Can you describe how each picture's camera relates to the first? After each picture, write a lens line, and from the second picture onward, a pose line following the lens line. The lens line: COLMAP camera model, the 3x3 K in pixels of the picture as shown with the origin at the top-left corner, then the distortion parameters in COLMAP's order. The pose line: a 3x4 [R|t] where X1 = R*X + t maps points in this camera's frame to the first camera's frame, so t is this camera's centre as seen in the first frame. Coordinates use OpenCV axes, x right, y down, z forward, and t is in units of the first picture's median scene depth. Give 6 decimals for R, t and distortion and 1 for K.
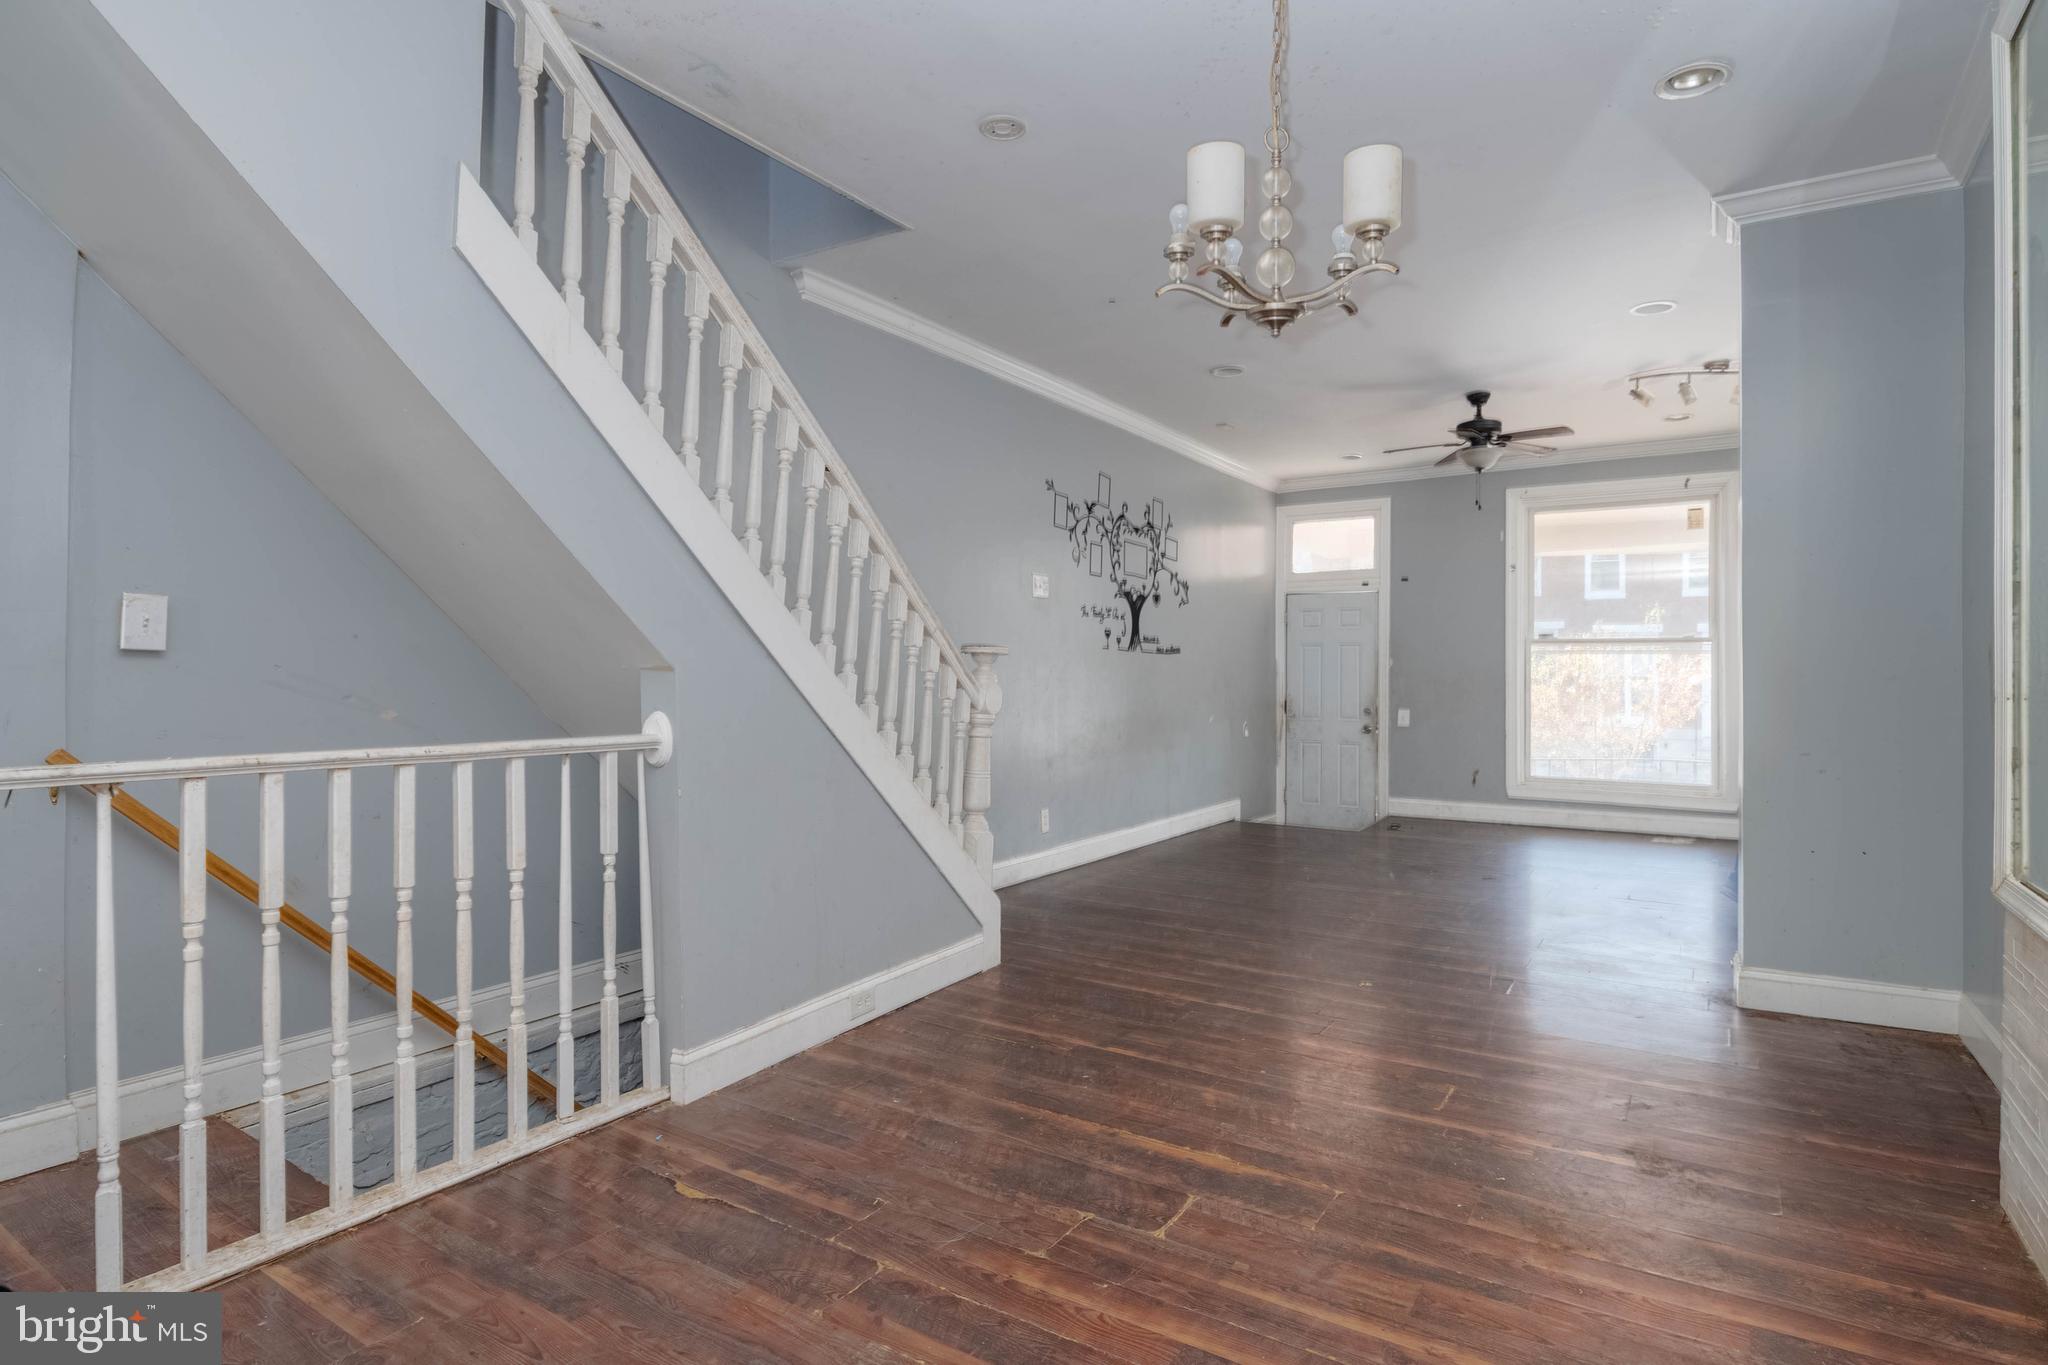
lens RADIAL K [[1060.1, 0, 1026.7], [0, 1060.1, 669.4], [0, 0, 1]] dist [-0.006699, -0.002662]
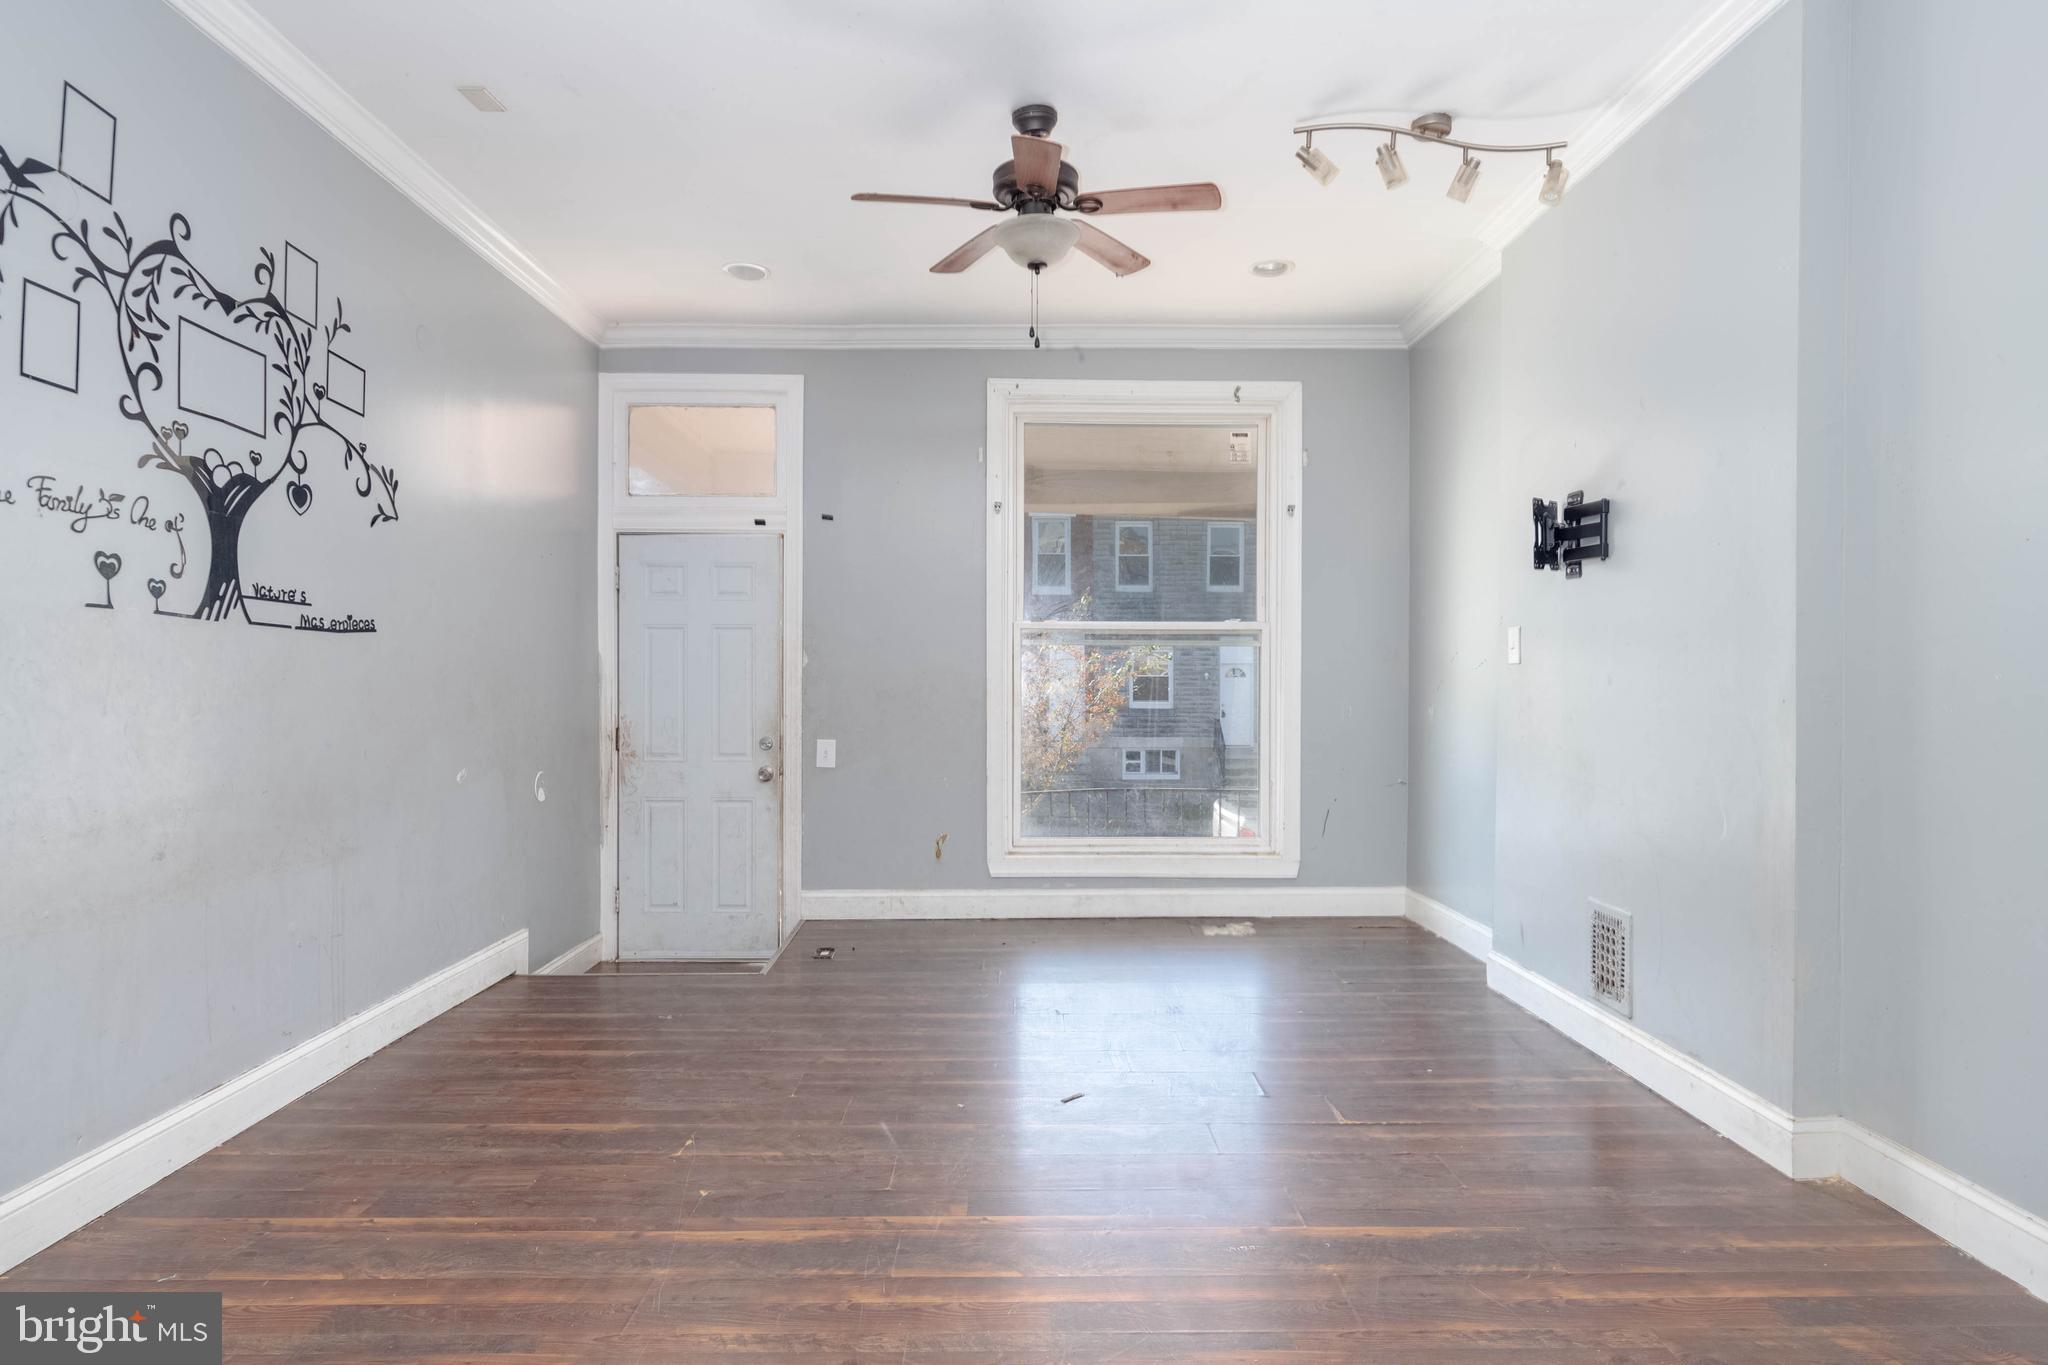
lens RADIAL K [[1170.8, 0, 1034.2], [0, 1170.8, 689.2], [0, 0, 1]] dist [0.005498, -0.003138]
pose [[0.825912, -0.007620, 0.563747, 0.109682], [-0.000593, 0.999896, 0.014384, 0.000792], [-0.563798, -0.012215, 0.825822, 0.512272]]
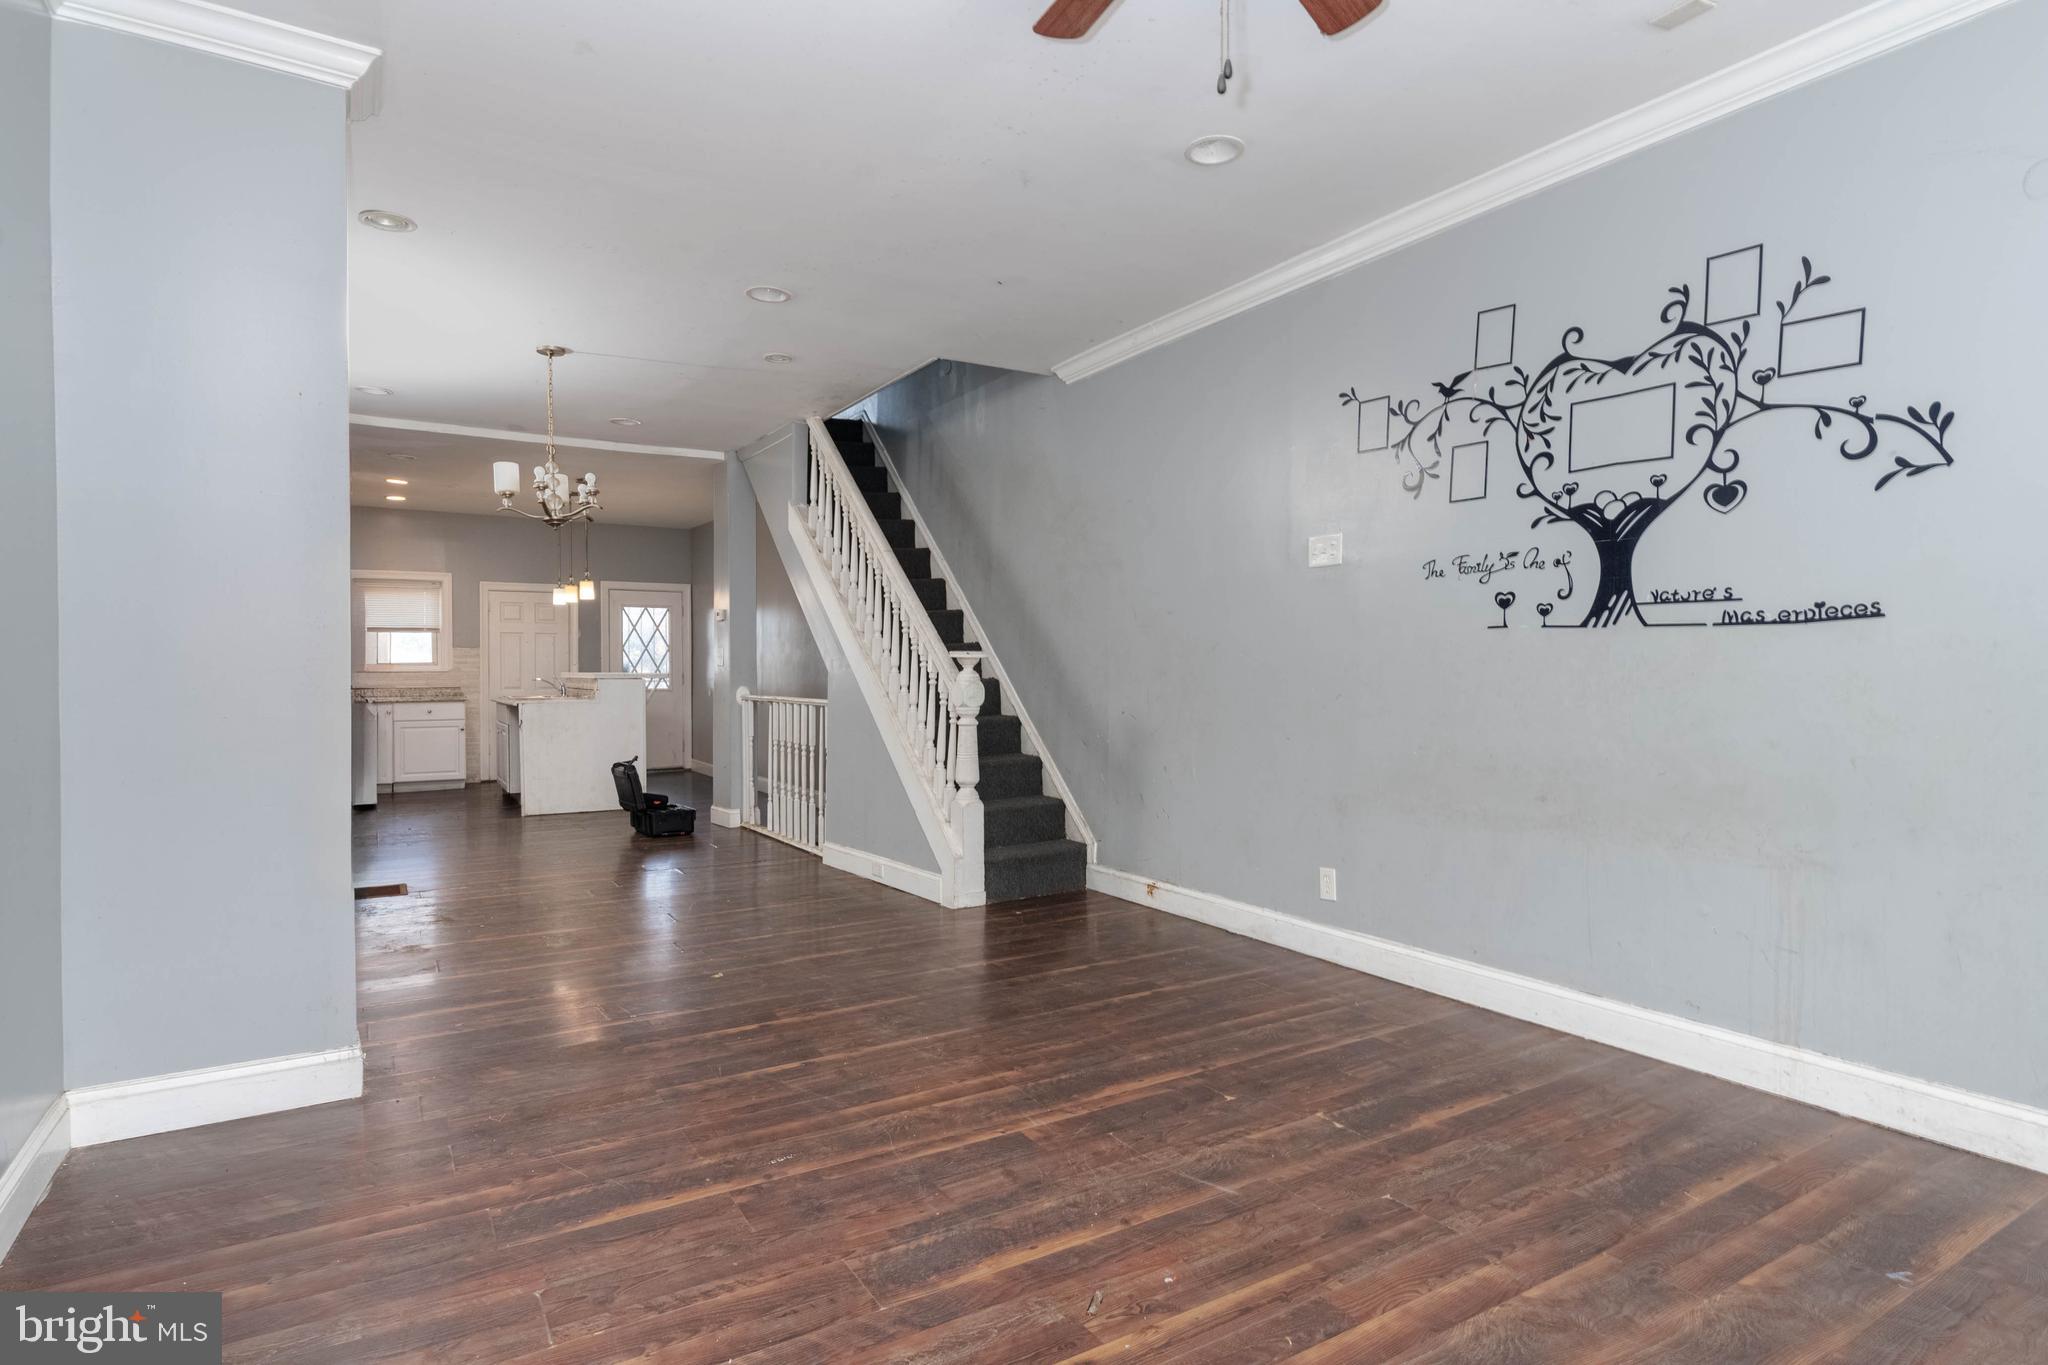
lens RADIAL K [[1060.1, 0, 1029.5], [0, 1060.1, 690.0], [0, 0, 1]] dist [-0.006699, -0.002662]
pose [[-0.420144, 0.012843, -0.907366, 0.662776], [0.002907, 0.999914, 0.012807, 0.003978], [0.907453, 0.002743, -0.420146, 1.005542]]
